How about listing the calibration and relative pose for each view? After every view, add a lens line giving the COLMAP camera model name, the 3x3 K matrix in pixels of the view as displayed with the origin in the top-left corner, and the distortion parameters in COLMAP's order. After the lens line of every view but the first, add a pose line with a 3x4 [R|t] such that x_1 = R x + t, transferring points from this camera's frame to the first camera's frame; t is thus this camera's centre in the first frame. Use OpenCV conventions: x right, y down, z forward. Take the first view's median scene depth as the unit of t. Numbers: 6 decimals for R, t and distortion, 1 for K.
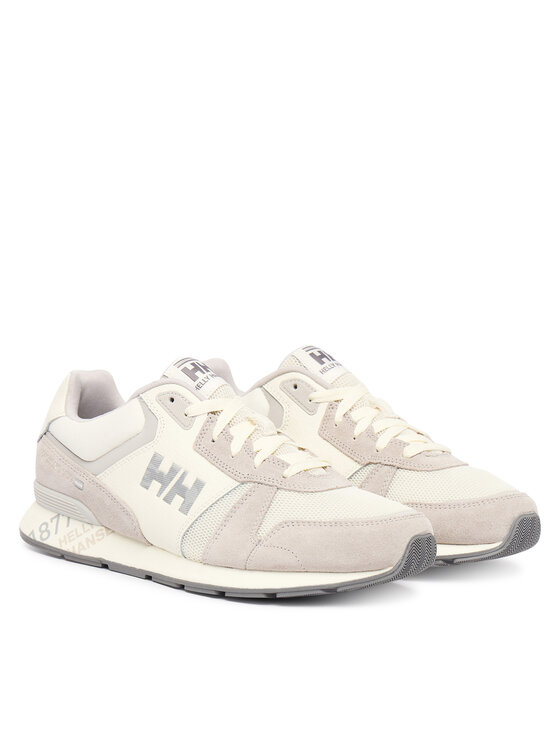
lens RADIAL K [[1839.3, 0, 279.9], [0, 1839.3, 372.8], [0, 0, 1]] dist [0.011148, 0.000000]
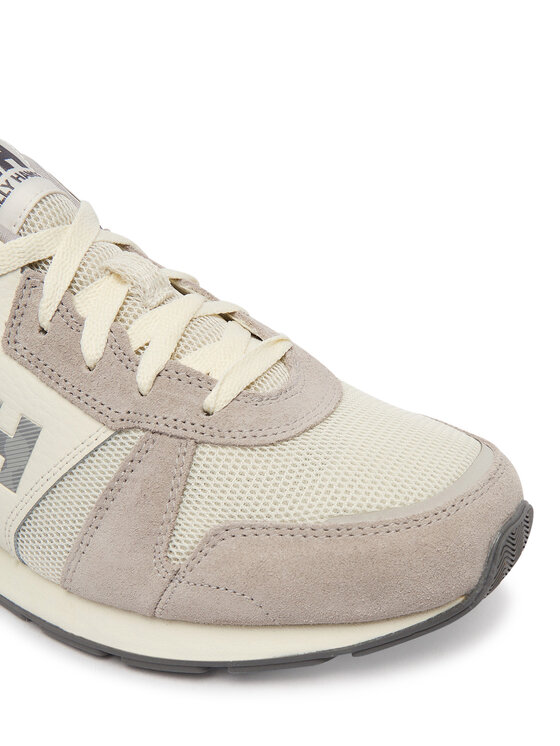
lens RADIAL K [[774.4, 0, 281.6], [0, 774.4, 372.3], [0, 0, 1]] dist [-0.032822, 0.000000]
pose [[0.982254, -0.139554, 0.125303, -0.002198], [0.068861, 0.889778, 0.451168, -0.039929], [-0.174454, -0.434533, 0.883599, 0.823615]]
